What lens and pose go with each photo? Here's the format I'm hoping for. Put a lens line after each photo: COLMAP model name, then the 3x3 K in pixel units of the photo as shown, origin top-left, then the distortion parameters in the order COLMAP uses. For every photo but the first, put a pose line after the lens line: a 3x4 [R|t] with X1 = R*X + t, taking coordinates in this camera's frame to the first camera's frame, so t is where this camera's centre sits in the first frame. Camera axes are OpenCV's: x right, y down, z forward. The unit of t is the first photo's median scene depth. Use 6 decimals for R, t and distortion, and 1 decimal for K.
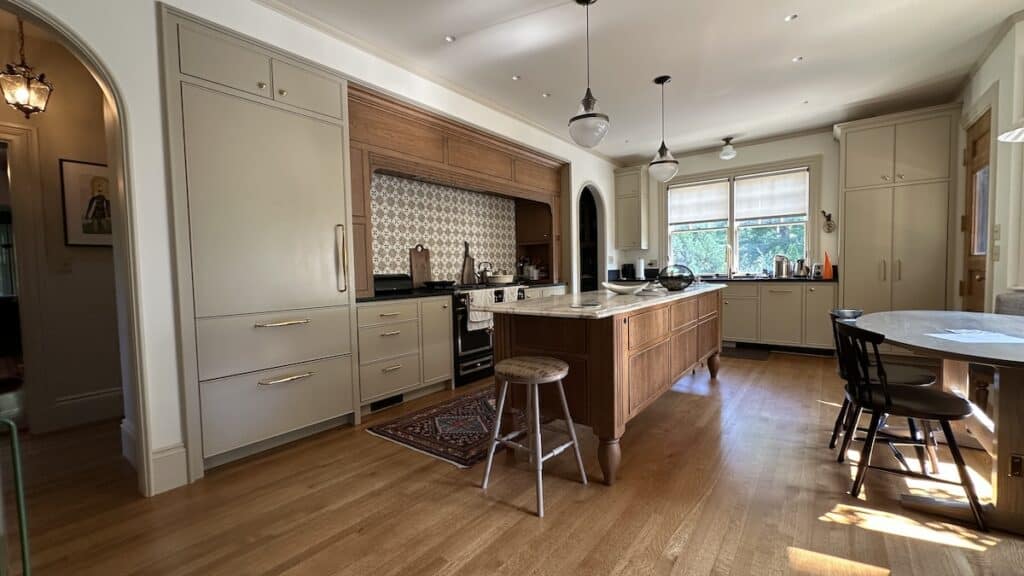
lens RADIAL K [[418.8, 0, 512.0], [0, 418.8, 288.0], [0, 0, 1]] dist [0.032389, -0.000014]
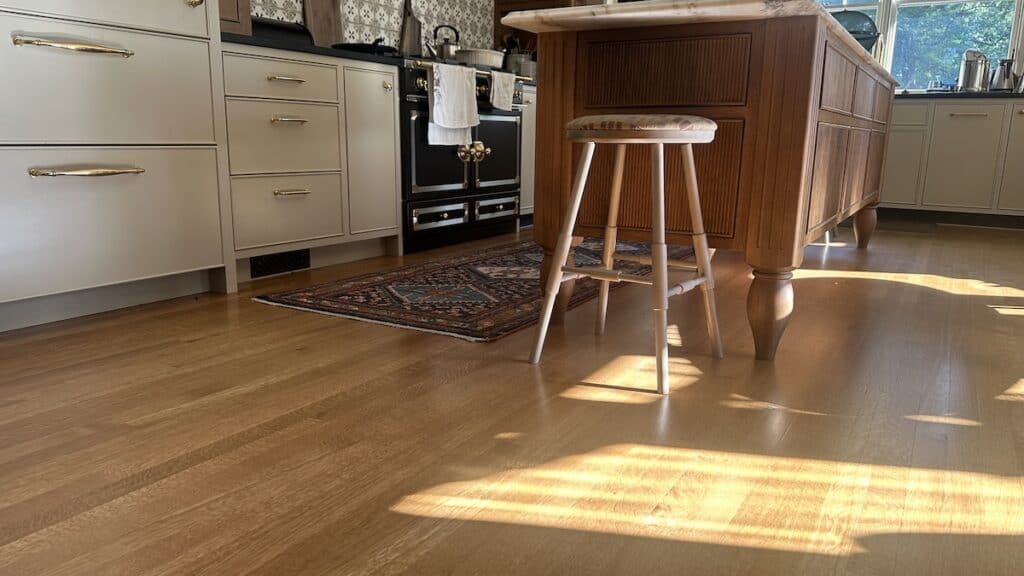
lens RADIAL K [[749.9, 0, 512.0], [0, 749.9, 288.0], [0, 0, 1]] dist [0.058278, -0.002485]
pose [[0.991458, 0.016119, 0.129426, -0.122155], [-0.035302, 0.988459, 0.147321, 0.139111], [-0.125557, -0.150631, 0.980584, 0.060019]]
